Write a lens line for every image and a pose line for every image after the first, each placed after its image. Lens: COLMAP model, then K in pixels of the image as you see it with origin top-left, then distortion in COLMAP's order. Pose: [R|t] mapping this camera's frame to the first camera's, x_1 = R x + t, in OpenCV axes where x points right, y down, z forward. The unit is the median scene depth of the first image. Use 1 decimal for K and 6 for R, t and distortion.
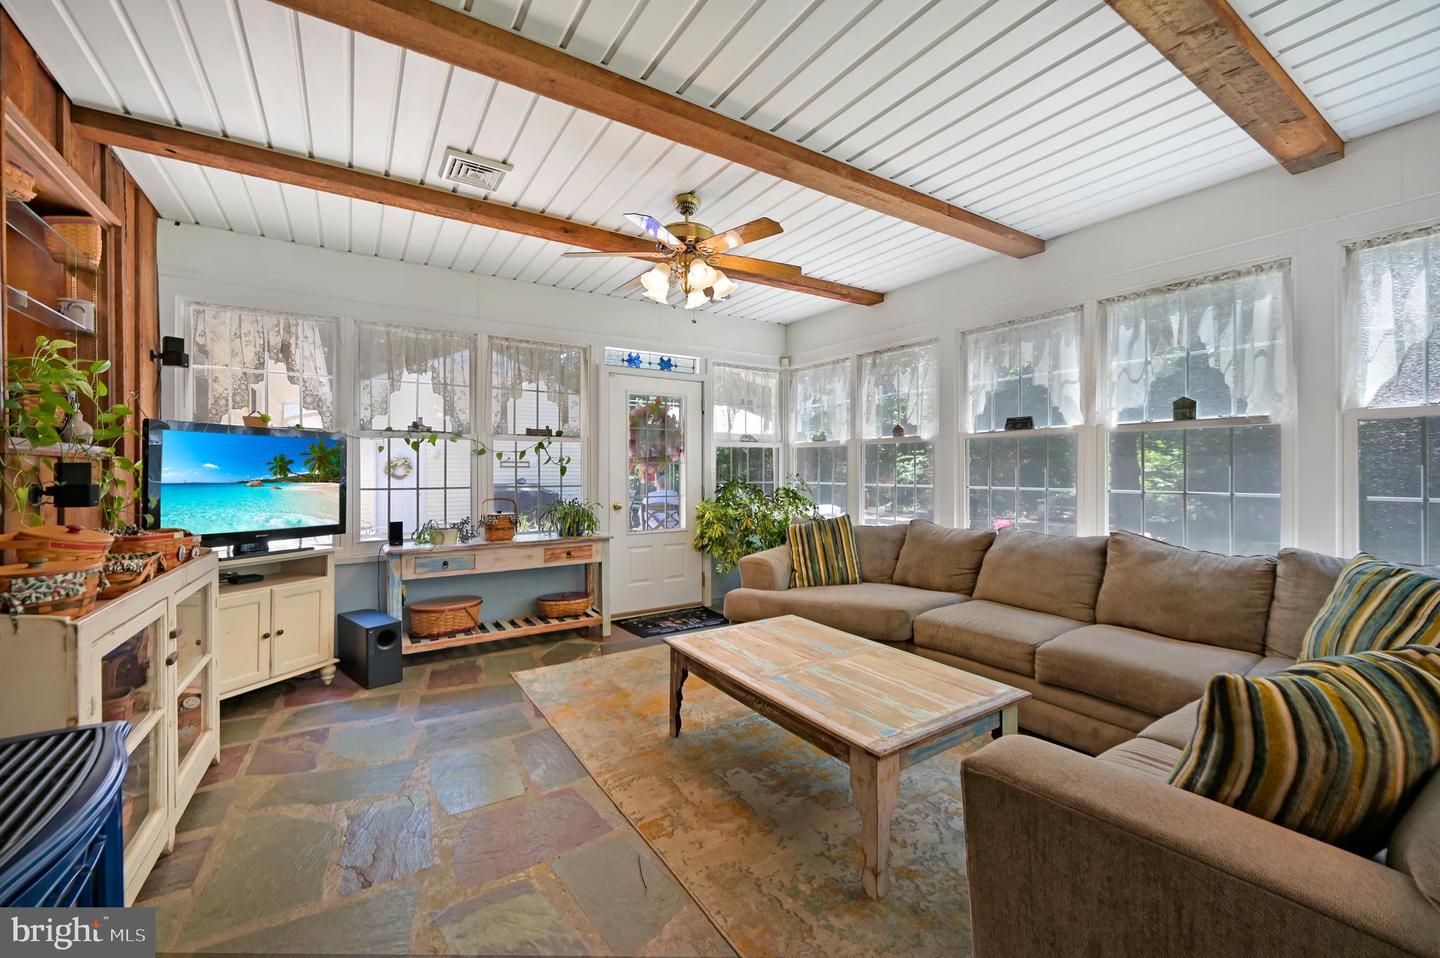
lens RADIAL K [[573.5, 0, 721.5], [0, 573.5, 471.3], [0, 0, 1]] dist [-0.000260, -0.000060]
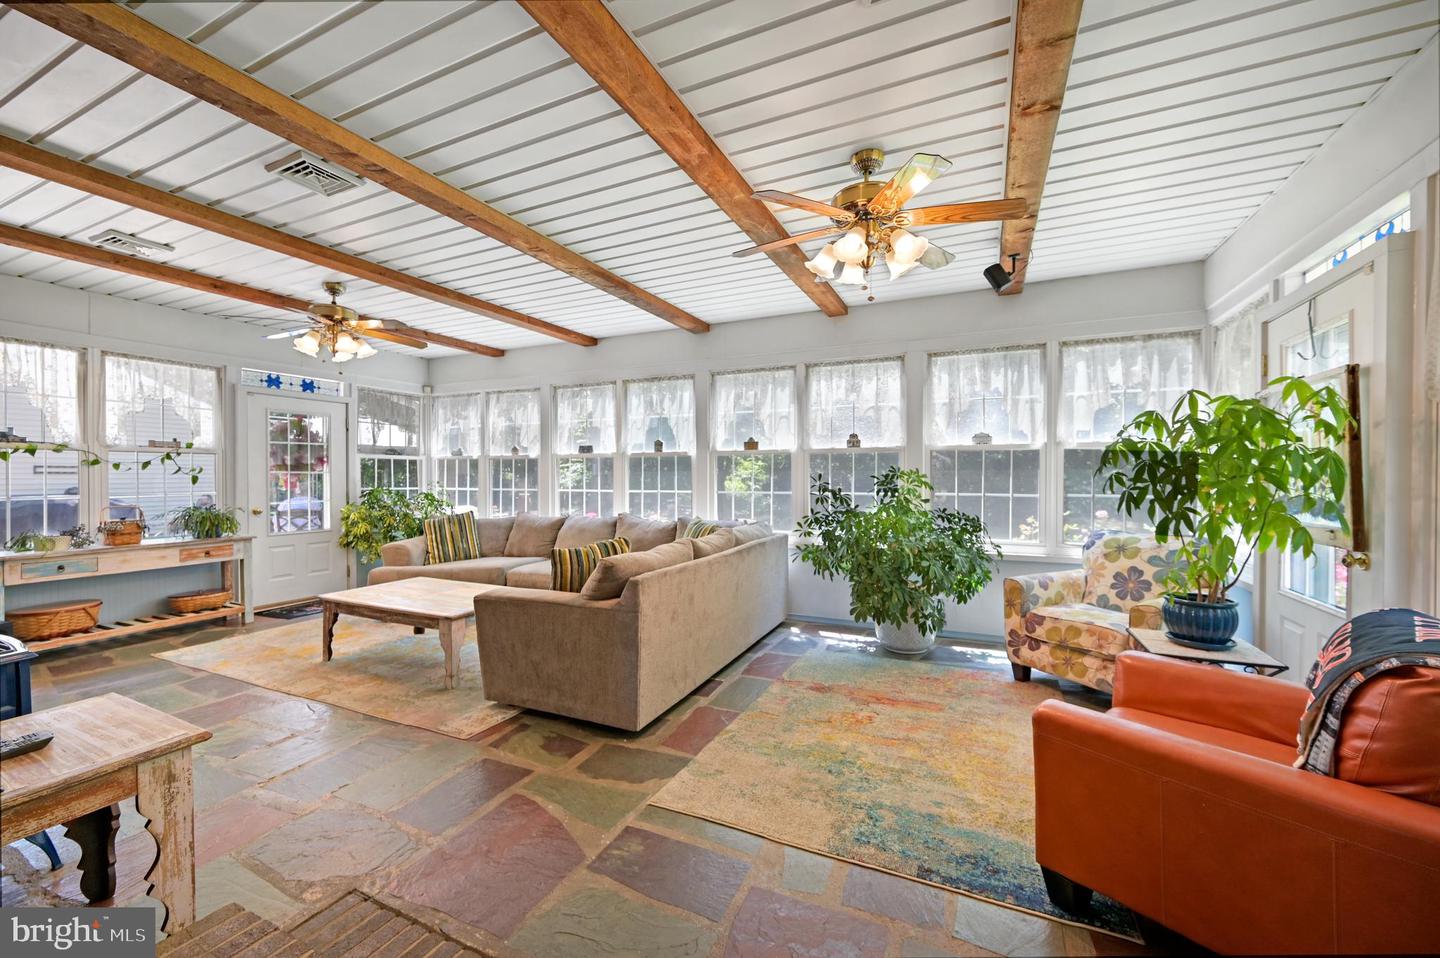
lens RADIAL K [[565.1, 0, 718.1], [0, 565.1, 479.5], [0, 0, 1]] dist [0.000194, 0.000131]
pose [[0.851750, -0.003524, 0.523937, 0.009513], [0.000911, 0.999986, 0.005245, -0.007191], [-0.523948, -0.003990, 0.851741, -0.493284]]
